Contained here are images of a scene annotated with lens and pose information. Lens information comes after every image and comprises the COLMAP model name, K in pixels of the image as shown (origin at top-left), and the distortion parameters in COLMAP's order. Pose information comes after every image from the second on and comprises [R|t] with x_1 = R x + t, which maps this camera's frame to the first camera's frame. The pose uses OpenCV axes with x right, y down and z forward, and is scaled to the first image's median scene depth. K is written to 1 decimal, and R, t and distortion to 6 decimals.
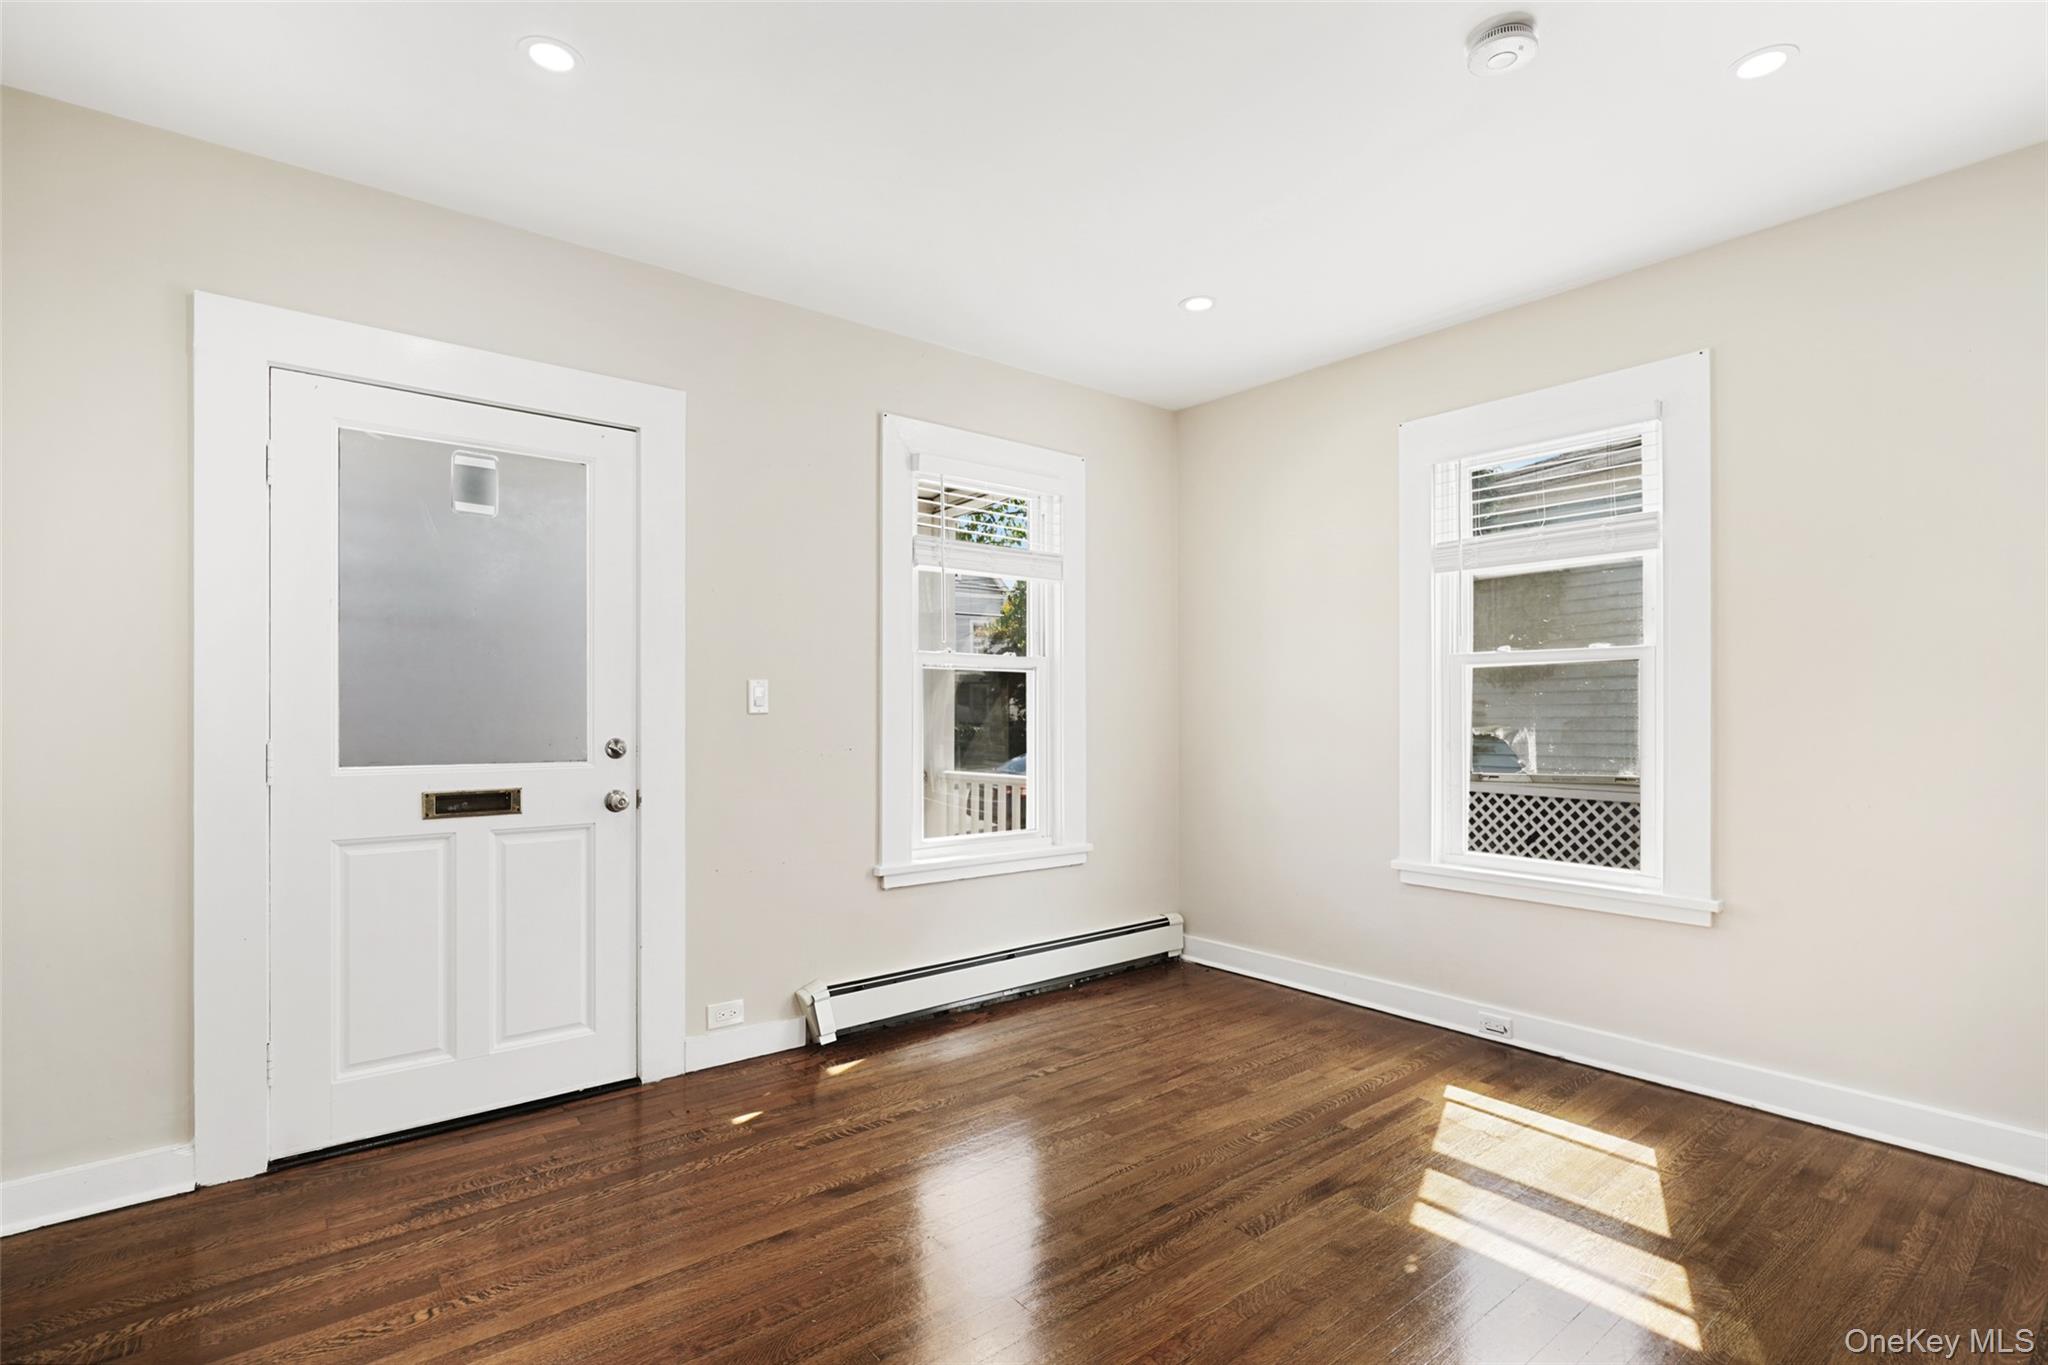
lens RADIAL K [[962.4, 0, 1014.9], [0, 962.4, 701.8], [0, 0, 1]] dist [-0.013077, 0.000903]
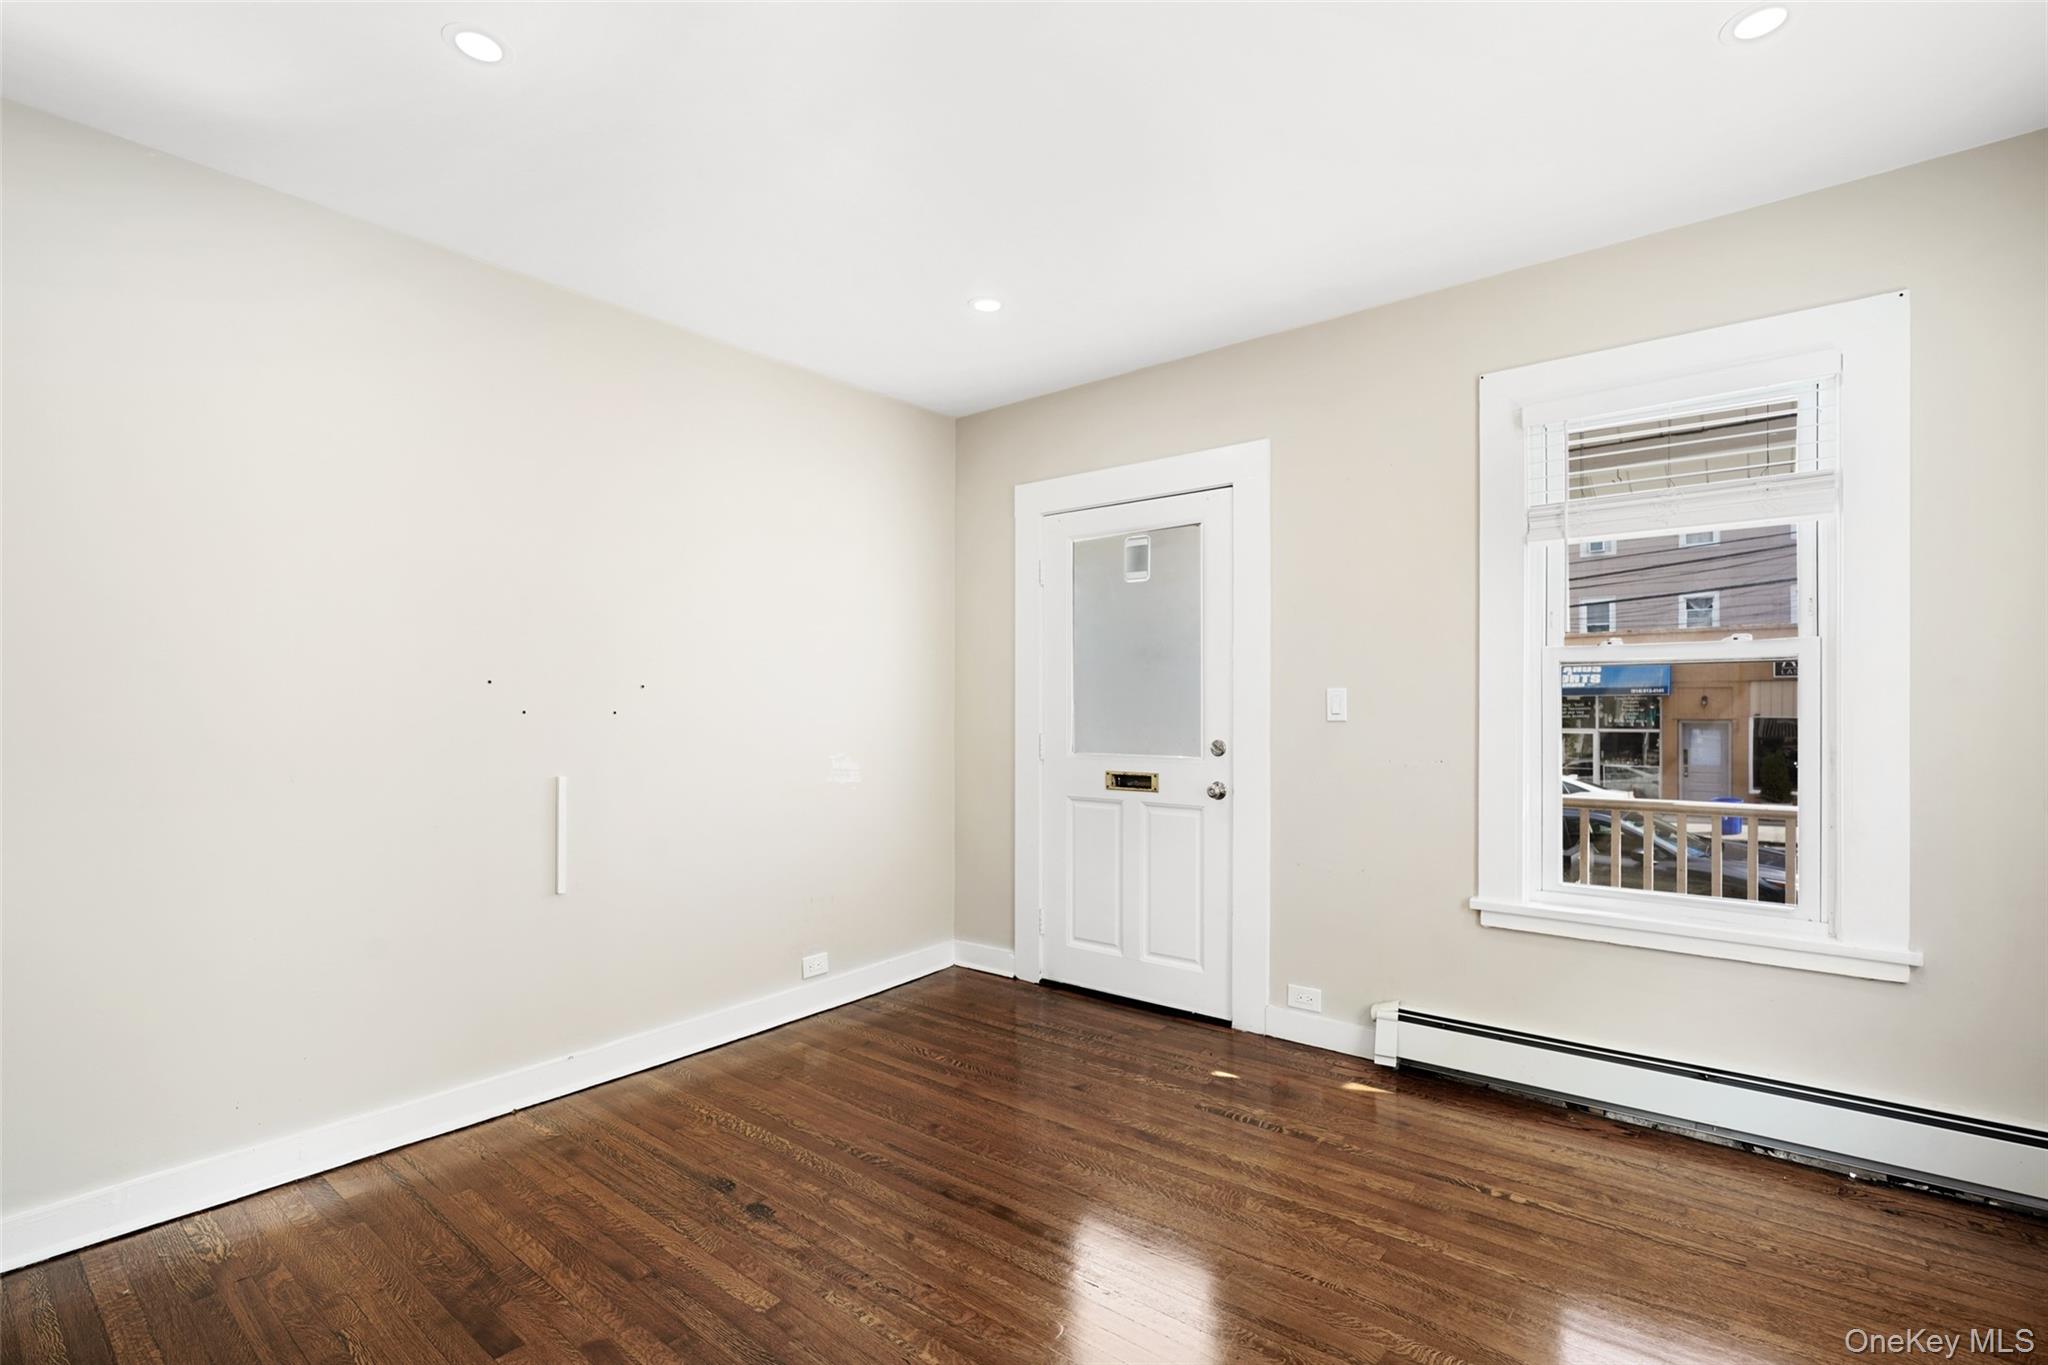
lens RADIAL K [[942.2, 0, 1019.9], [0, 942.2, 703.1], [0, 0, 1]] dist [-0.011558, 0.002897]
pose [[0.211591, -0.007872, -0.977327, 0.718272], [0.005441, 0.999962, -0.006877, -0.002284], [0.977343, -0.003863, 0.211626, 0.495059]]
